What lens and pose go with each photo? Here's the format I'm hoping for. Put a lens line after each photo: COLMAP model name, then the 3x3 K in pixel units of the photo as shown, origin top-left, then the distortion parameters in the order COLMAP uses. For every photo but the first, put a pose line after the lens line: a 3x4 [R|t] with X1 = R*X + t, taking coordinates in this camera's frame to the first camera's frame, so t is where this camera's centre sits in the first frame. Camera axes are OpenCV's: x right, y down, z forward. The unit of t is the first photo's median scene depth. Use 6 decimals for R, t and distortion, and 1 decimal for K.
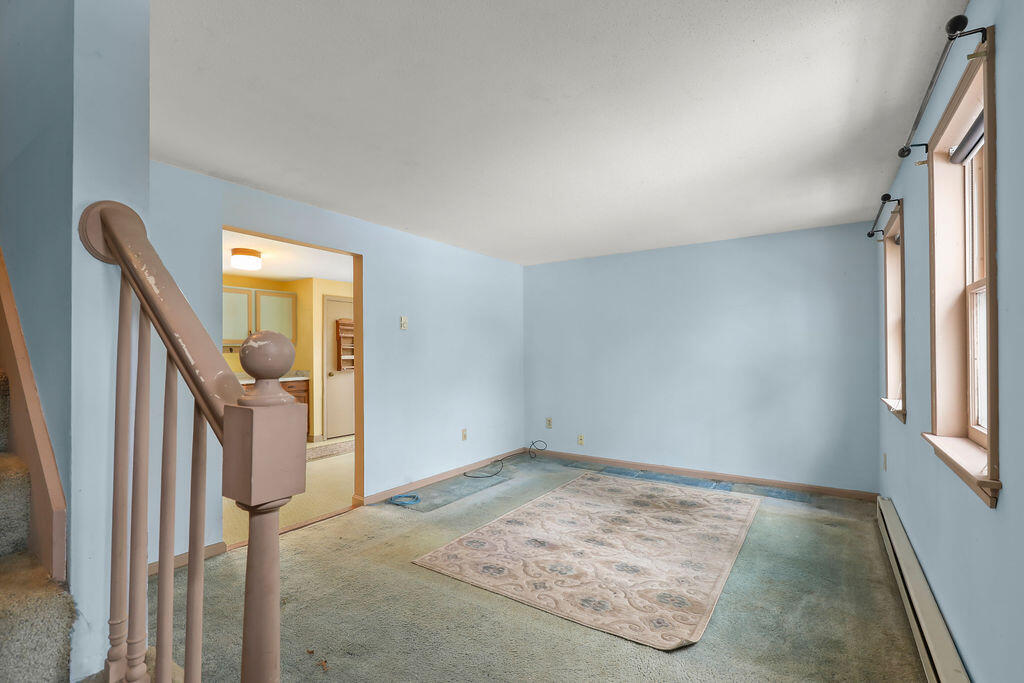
lens RADIAL K [[462.8, 0, 515.6], [0, 462.8, 352.3], [0, 0, 1]] dist [0.000273, 0.000205]
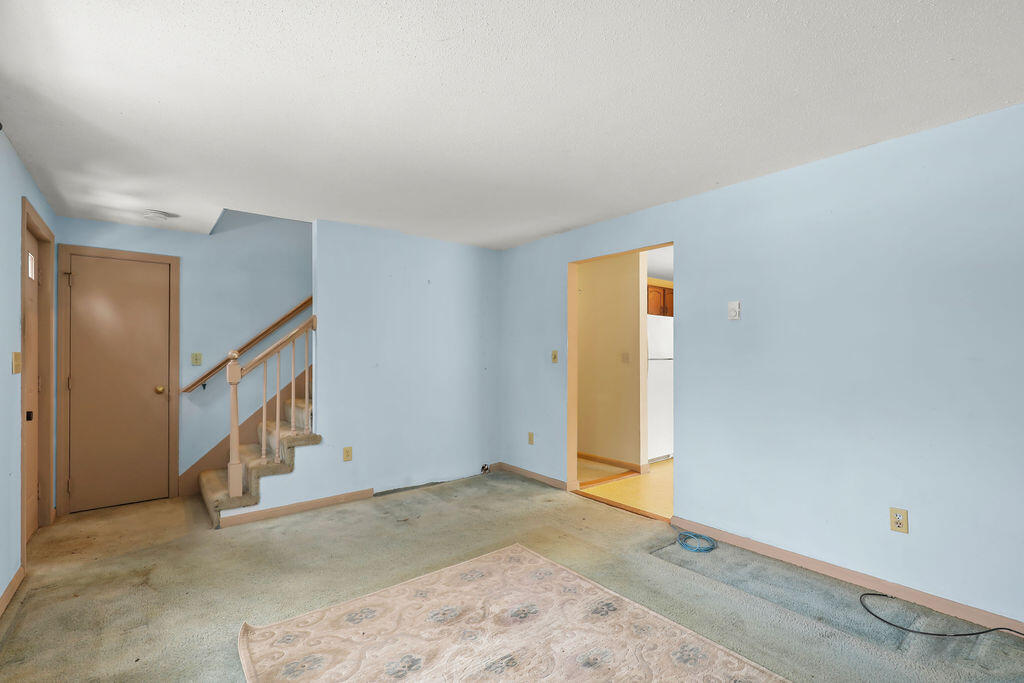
lens RADIAL K [[462.8, 0, 515.6], [0, 462.8, 352.3], [0, 0, 1]] dist [0.000273, 0.000205]
pose [[-0.302316, -0.000539, -0.953208, 0.631981], [-0.002410, 0.999997, 0.000199, 0.006847], [0.953205, 0.002357, -0.302317, 1.036357]]
